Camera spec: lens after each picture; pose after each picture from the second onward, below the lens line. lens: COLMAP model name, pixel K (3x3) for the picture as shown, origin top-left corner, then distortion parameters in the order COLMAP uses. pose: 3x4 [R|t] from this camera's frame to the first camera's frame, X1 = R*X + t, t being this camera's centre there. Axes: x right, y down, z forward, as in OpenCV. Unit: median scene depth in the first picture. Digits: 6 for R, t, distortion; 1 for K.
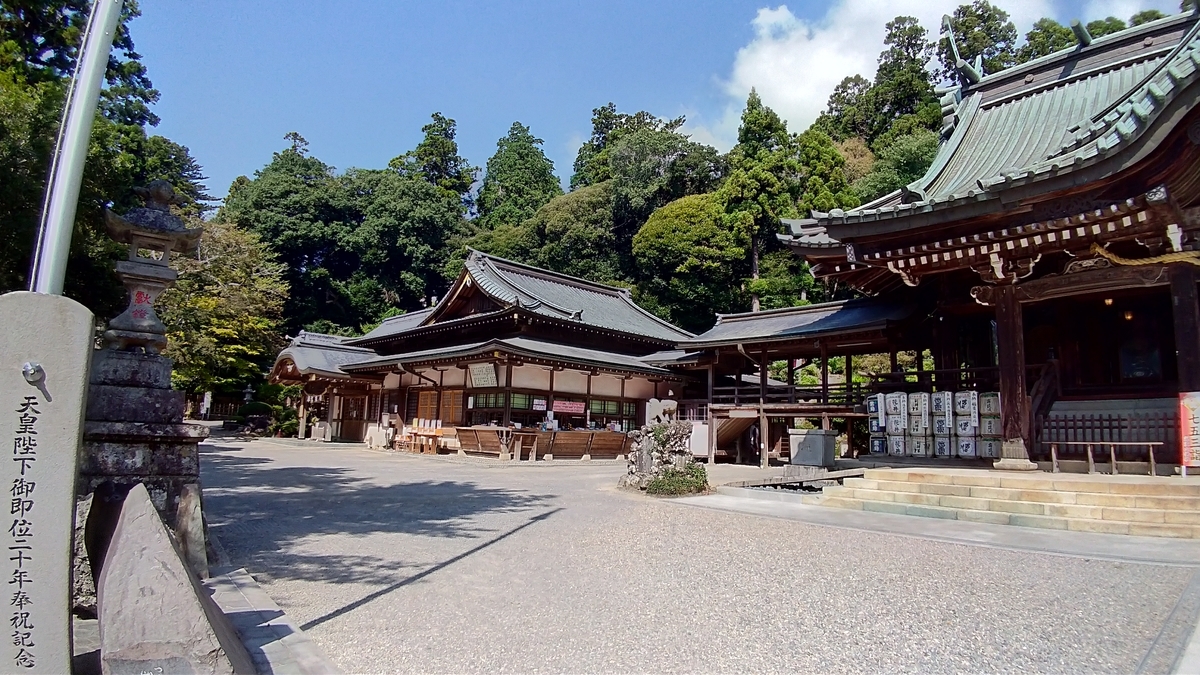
lens RADIAL K [[640.8, 0, 606.9], [0, 640.8, 343.6], [0, 0, 1]] dist [-0.070709, -0.013622]
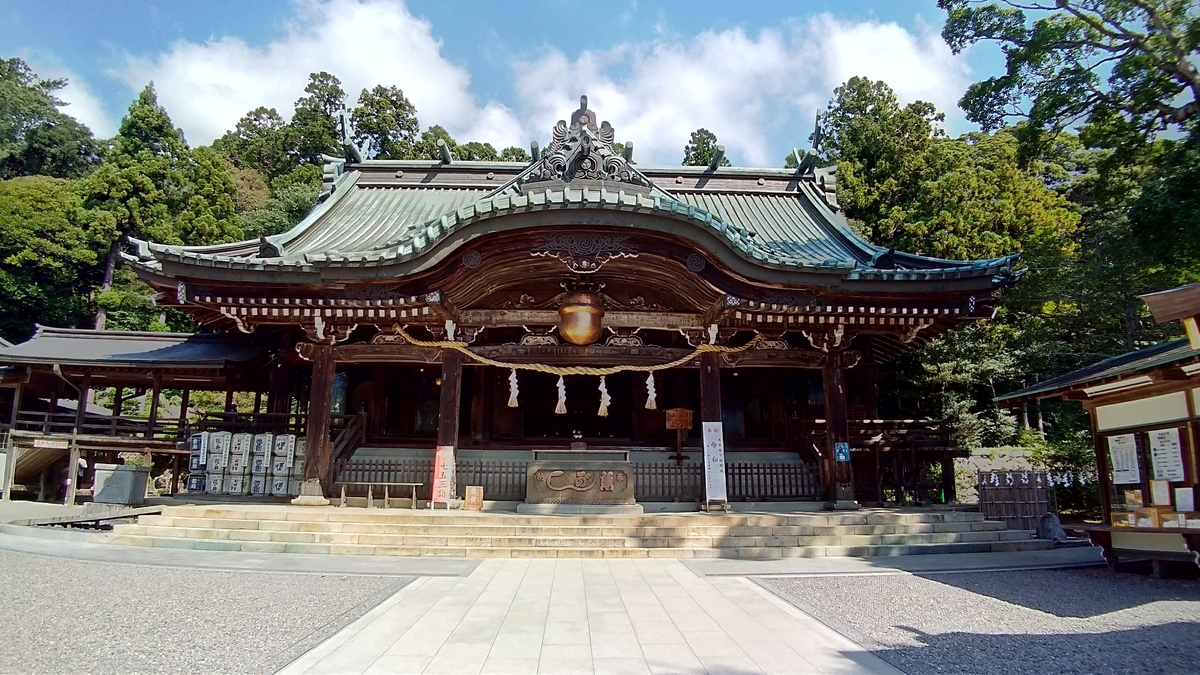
lens RADIAL K [[640.8, 0, 606.9], [0, 640.8, 343.6], [0, 0, 1]] dist [-0.070709, -0.013622]
pose [[0.605979, 0.149705, 0.781267, 0.025835], [-0.100811, 0.988666, -0.111253, -0.012943], [-0.789067, -0.011343, 0.614203, -0.098550]]
